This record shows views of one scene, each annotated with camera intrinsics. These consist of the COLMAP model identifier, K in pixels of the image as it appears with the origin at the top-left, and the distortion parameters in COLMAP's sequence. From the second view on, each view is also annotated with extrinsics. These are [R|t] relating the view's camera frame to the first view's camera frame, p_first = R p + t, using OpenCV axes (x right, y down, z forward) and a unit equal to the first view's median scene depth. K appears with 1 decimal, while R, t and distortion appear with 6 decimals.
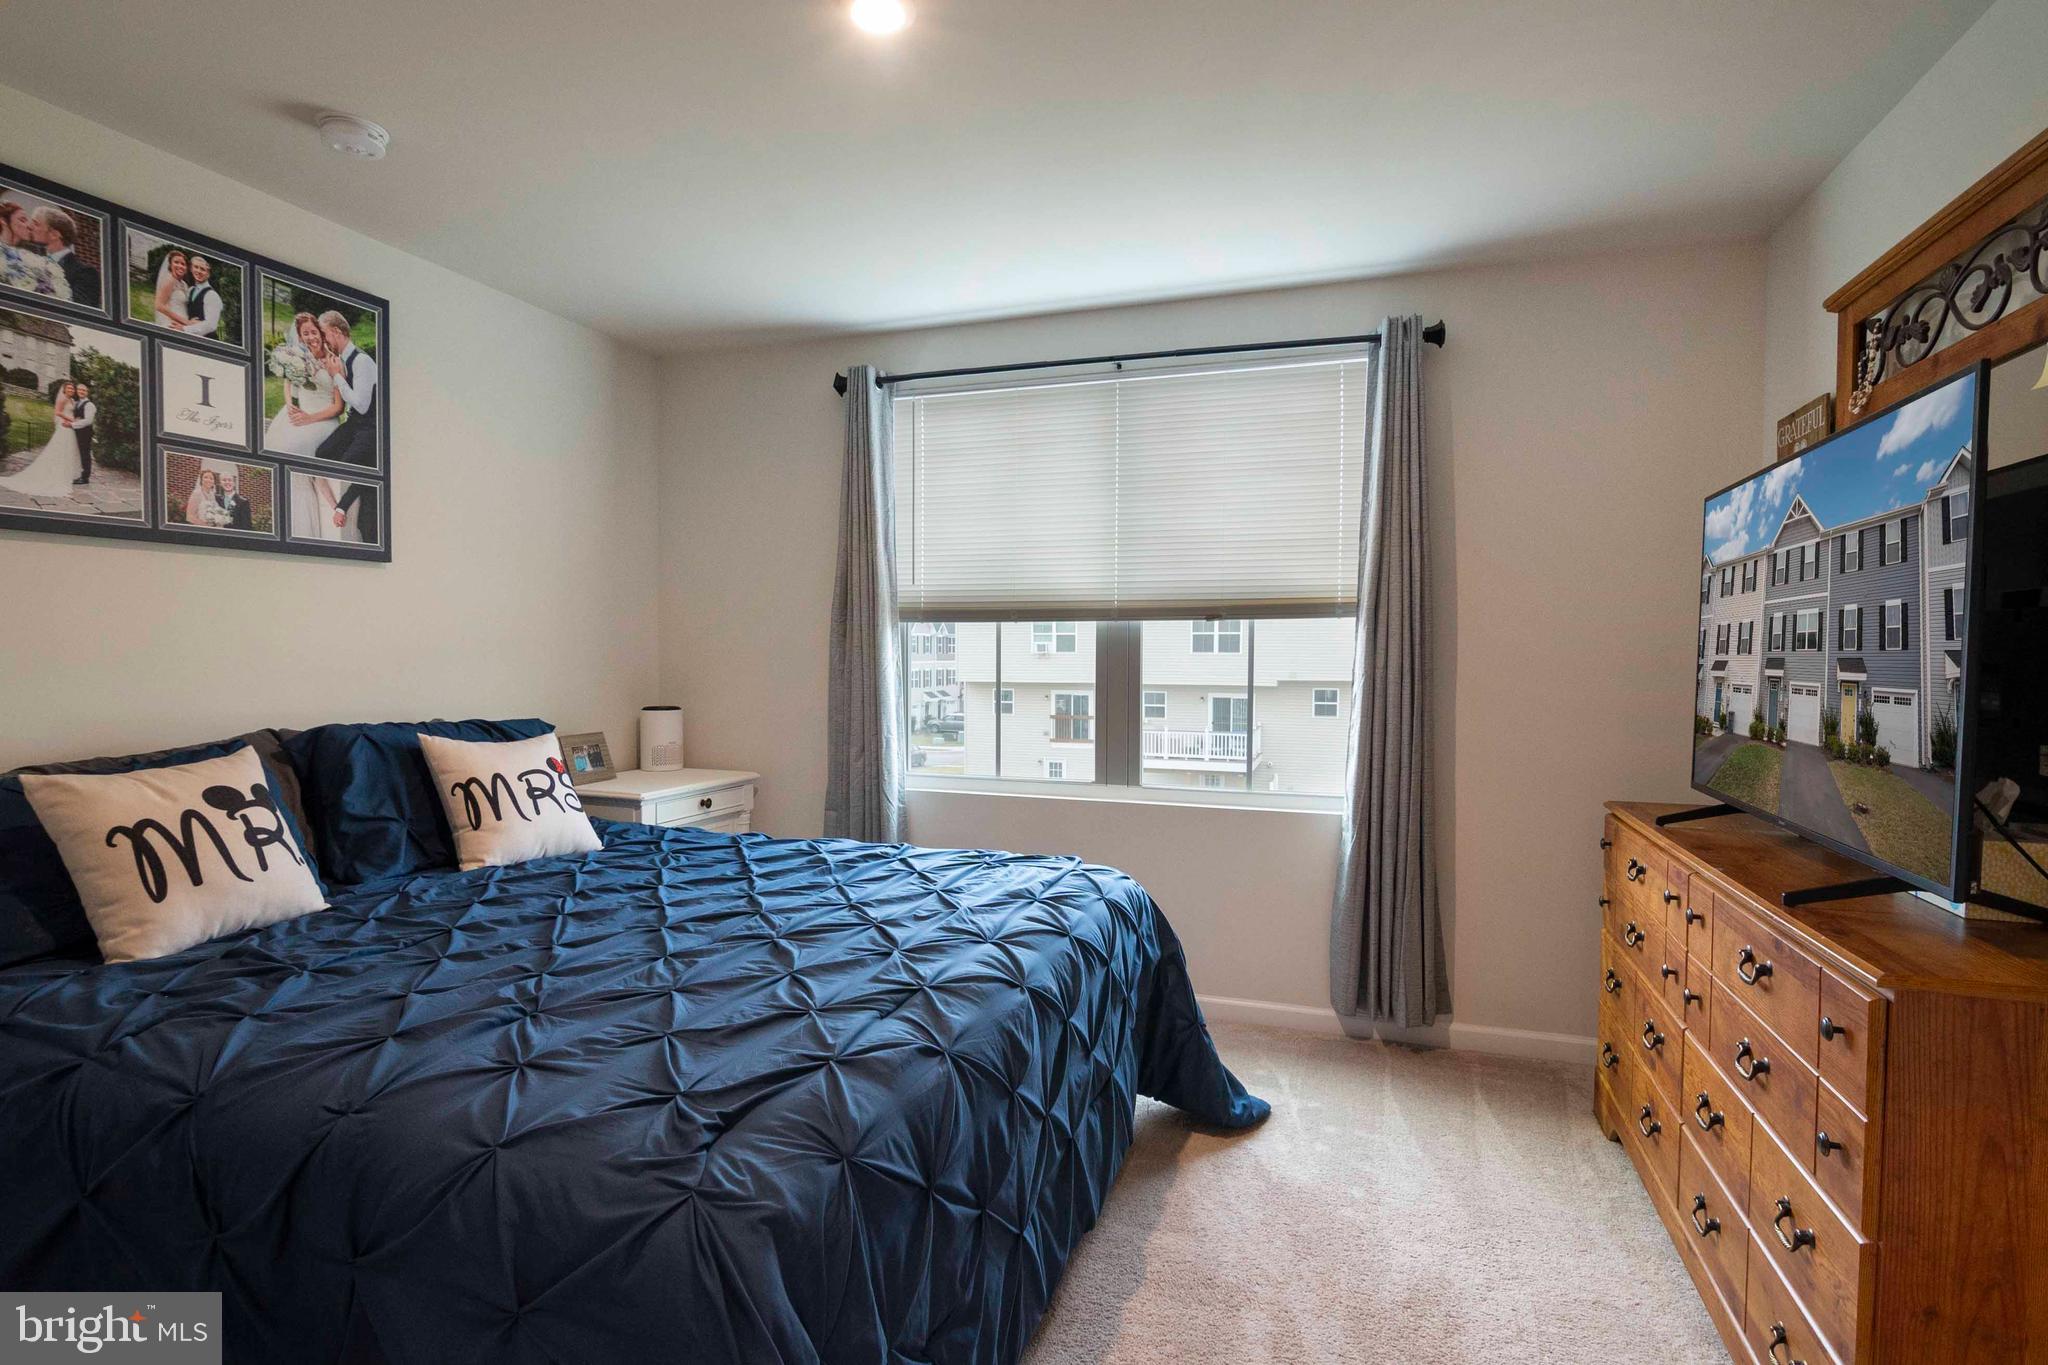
lens RADIAL K [[1011.3, 0, 1018.2], [0, 1011.3, 680.2], [0, 0, 1]] dist [-0.026117, 0.007011]
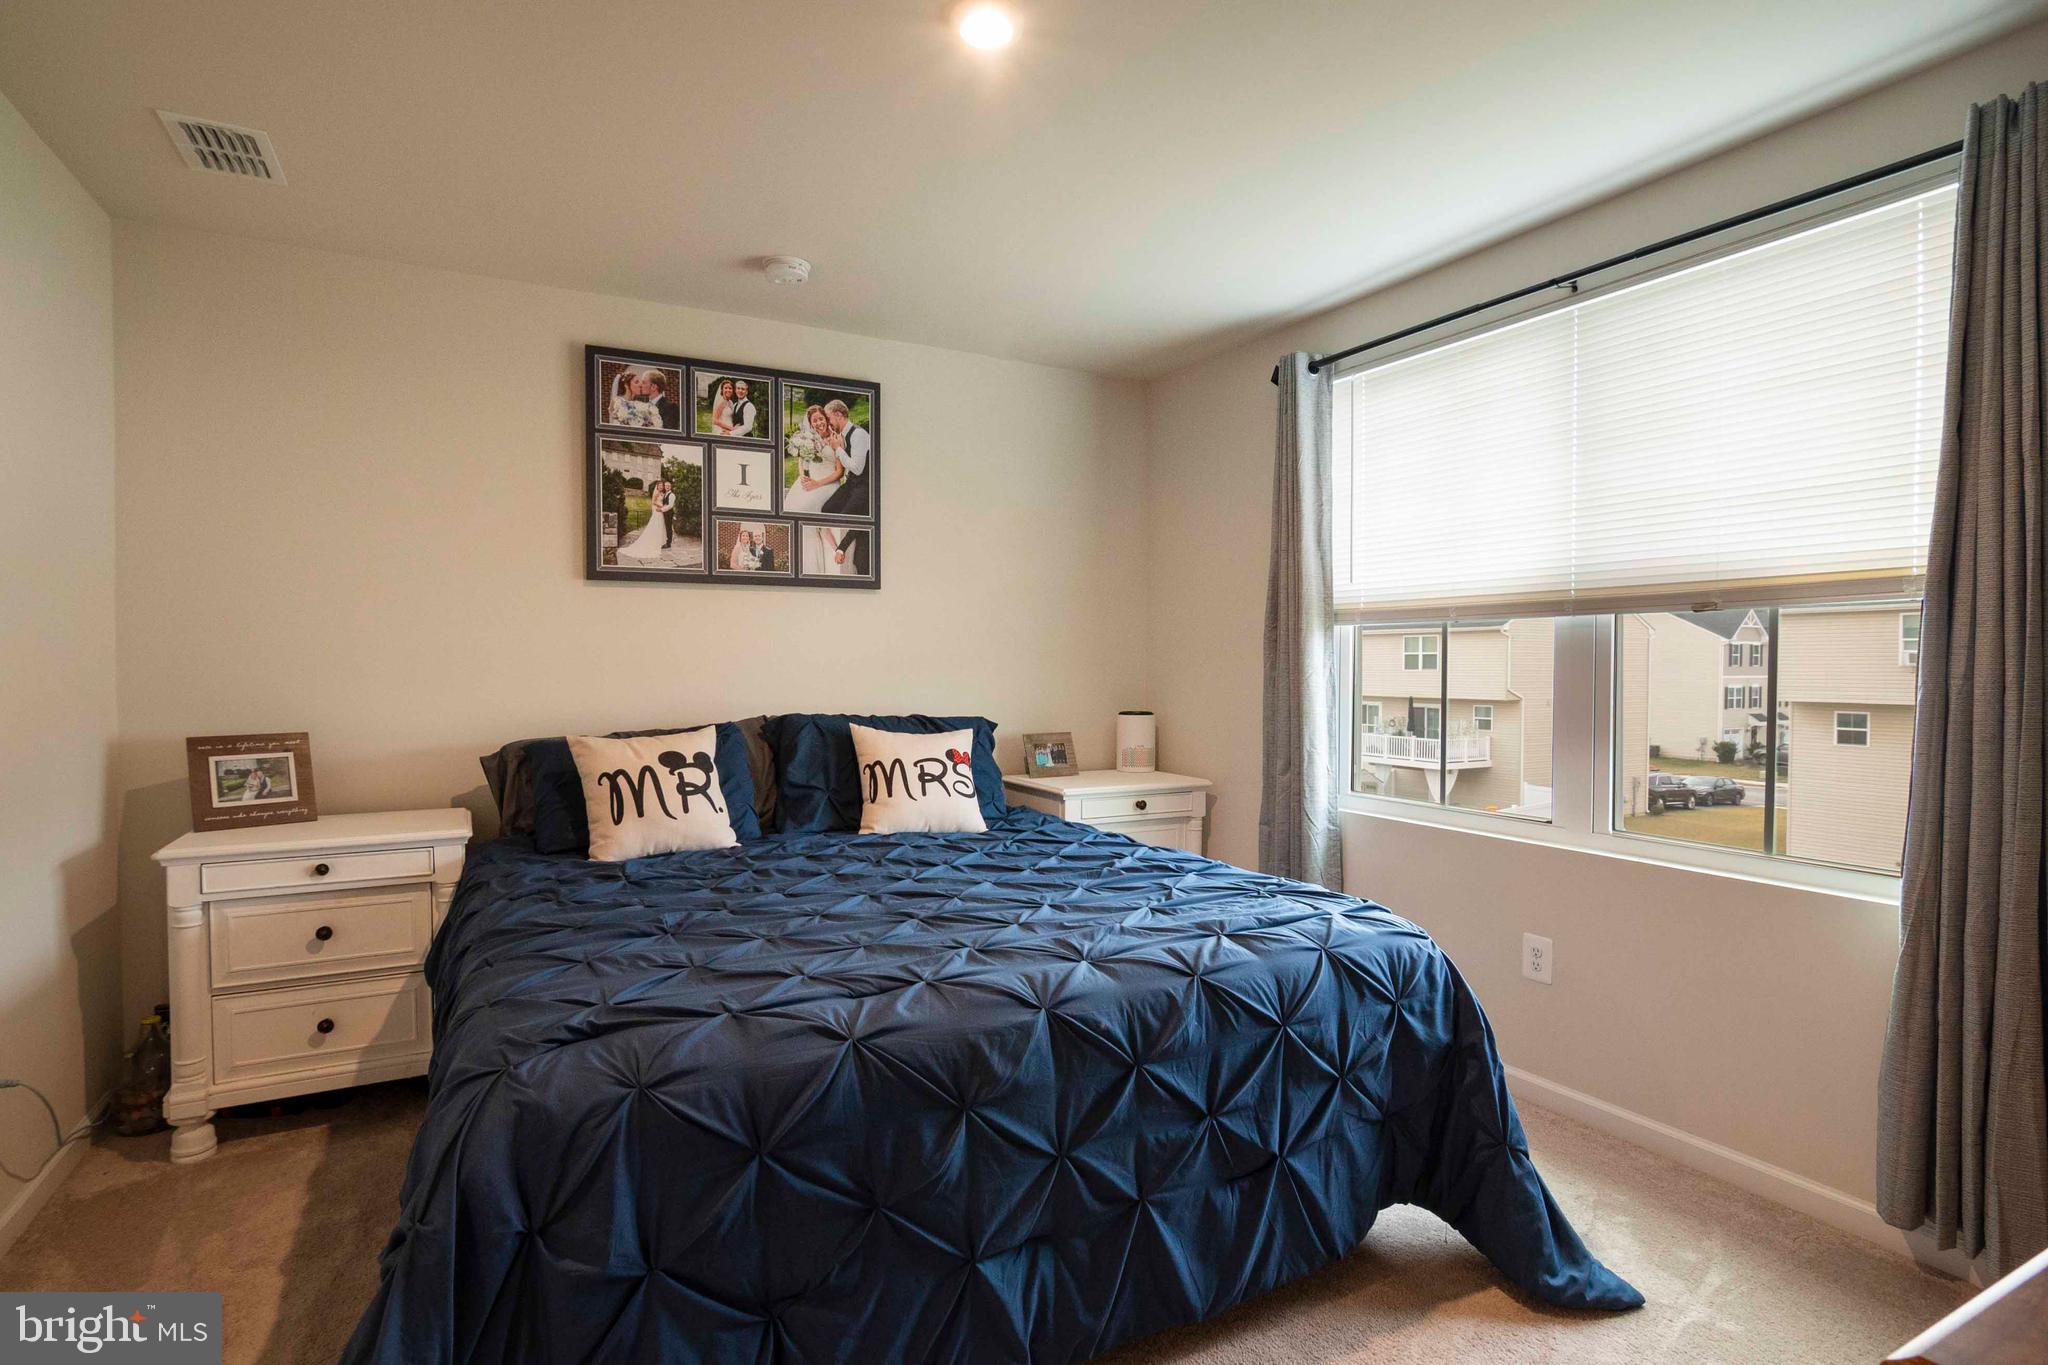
lens RADIAL K [[1011.3, 0, 1011.3], [0, 1011.3, 686.0], [0, 0, 1]] dist [-0.026117, 0.007011]
pose [[0.737104, 0.011637, -0.675679, 0.470186], [-0.016883, 0.999857, -0.001198, 0.004704], [0.675568, 0.012291, 0.737195, 0.222804]]
